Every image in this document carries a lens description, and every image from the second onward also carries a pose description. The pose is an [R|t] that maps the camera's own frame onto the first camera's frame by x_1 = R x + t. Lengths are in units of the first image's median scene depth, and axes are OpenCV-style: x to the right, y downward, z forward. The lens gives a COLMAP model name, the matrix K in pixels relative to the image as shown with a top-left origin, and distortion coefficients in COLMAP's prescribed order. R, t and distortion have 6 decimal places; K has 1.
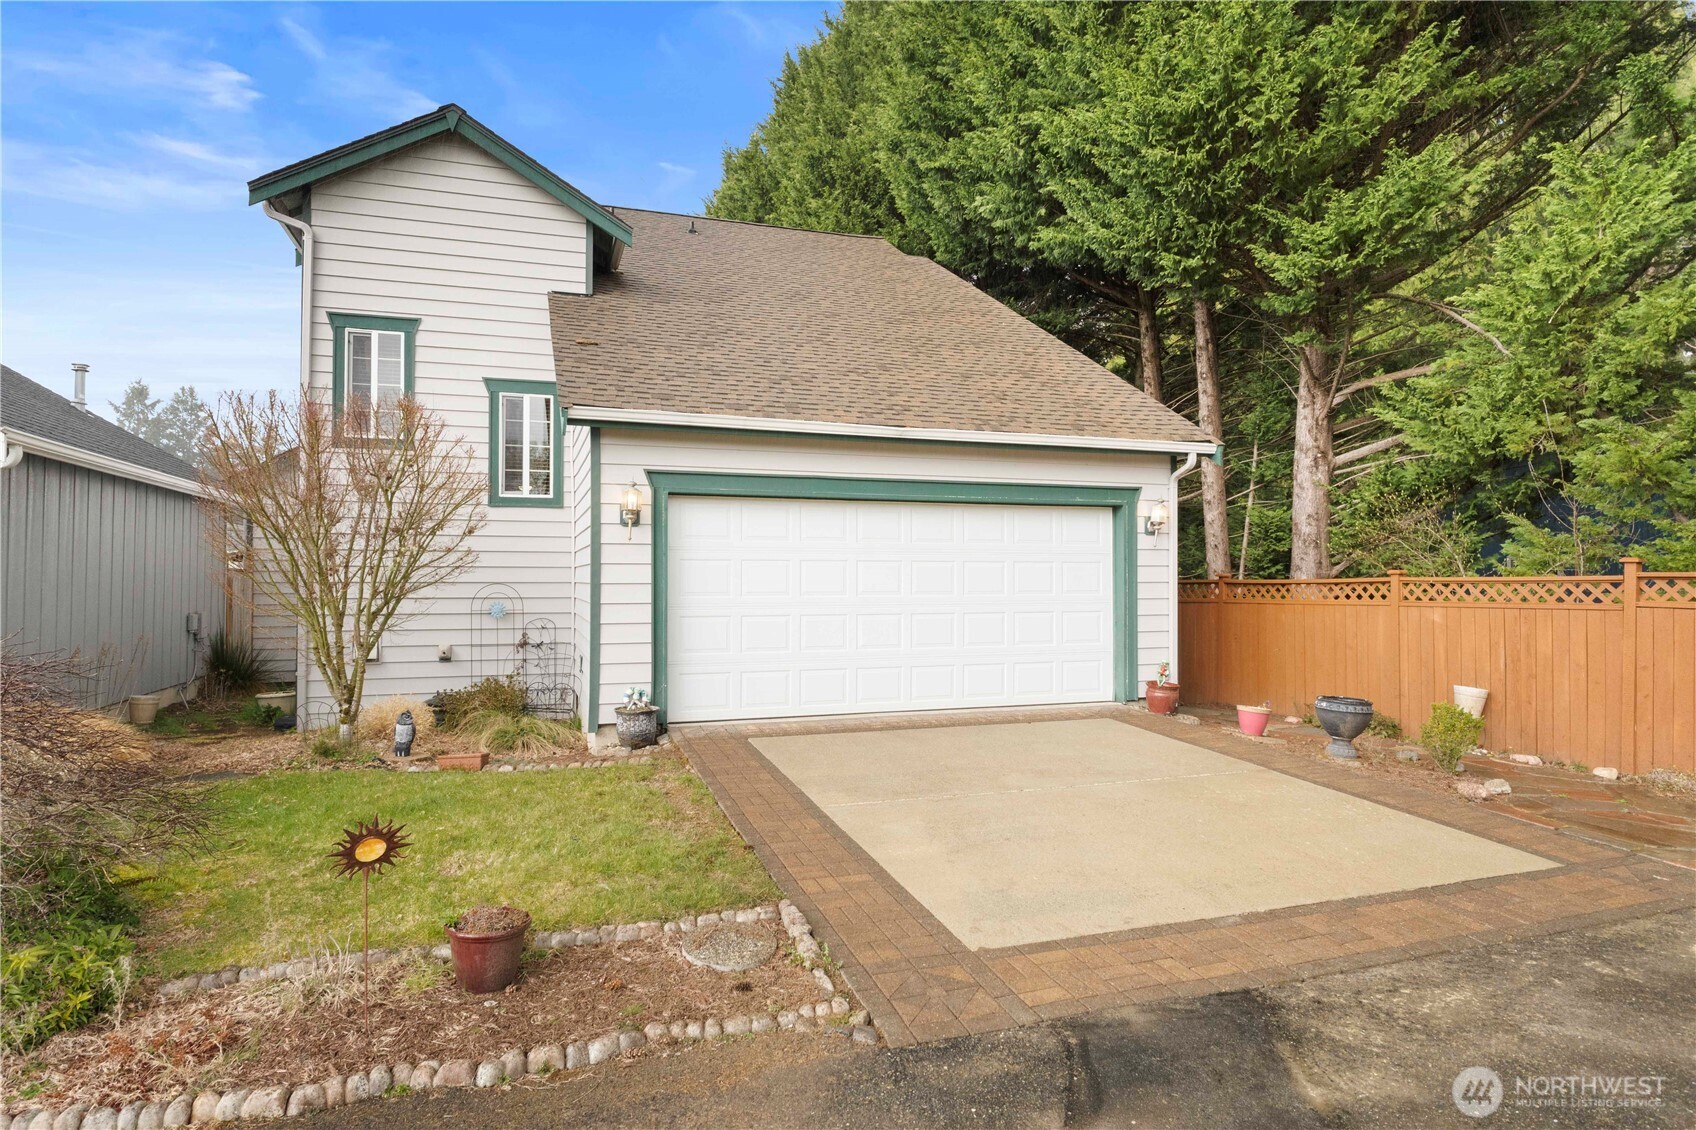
lens RADIAL K [[952.8, 0, 847.3], [0, 952.8, 559.1], [0, 0, 1]] dist [0.001100, 0.000815]
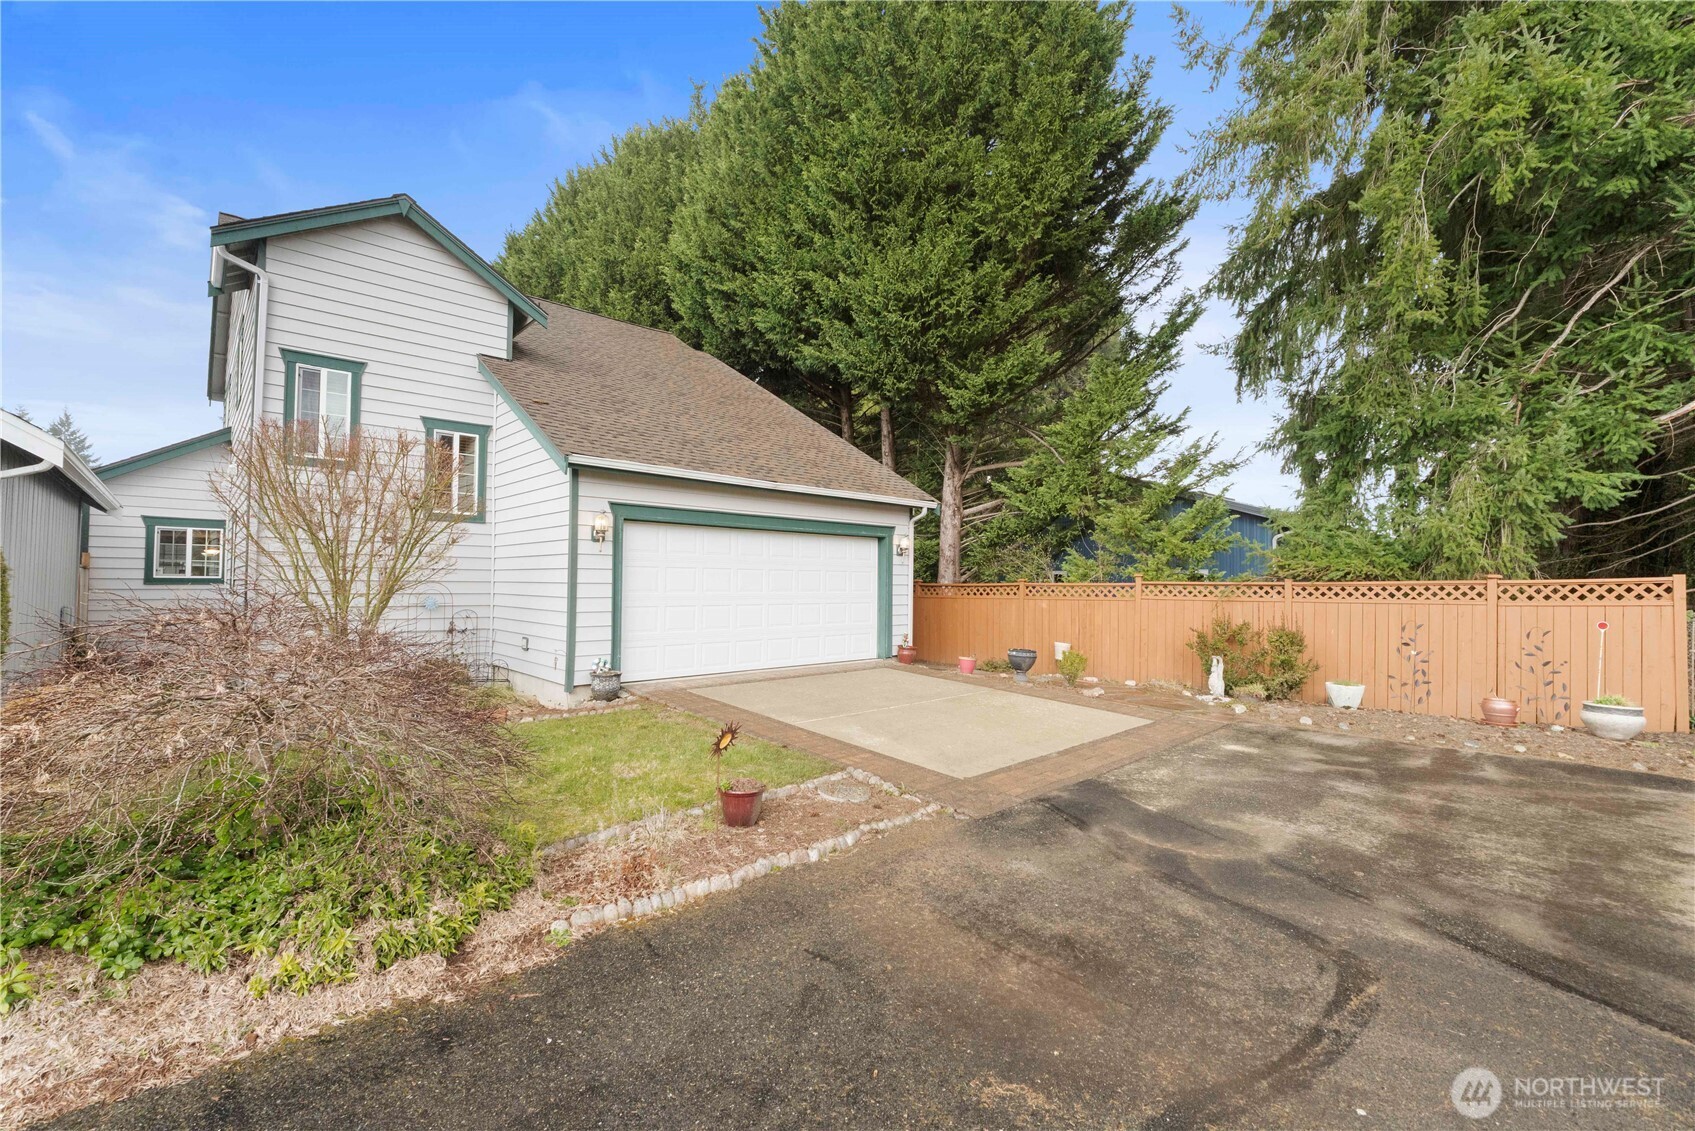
lens RADIAL K [[710.1, 0, 850.1], [0, 710.1, 575.9], [0, 0, 1]] dist [-0.013524, -0.000589]
pose [[0.910708, 0.011988, 0.412876, -0.255536], [-0.017876, 0.999786, 0.010401, -0.002035], [-0.412663, -0.016853, 0.910728, -0.072718]]
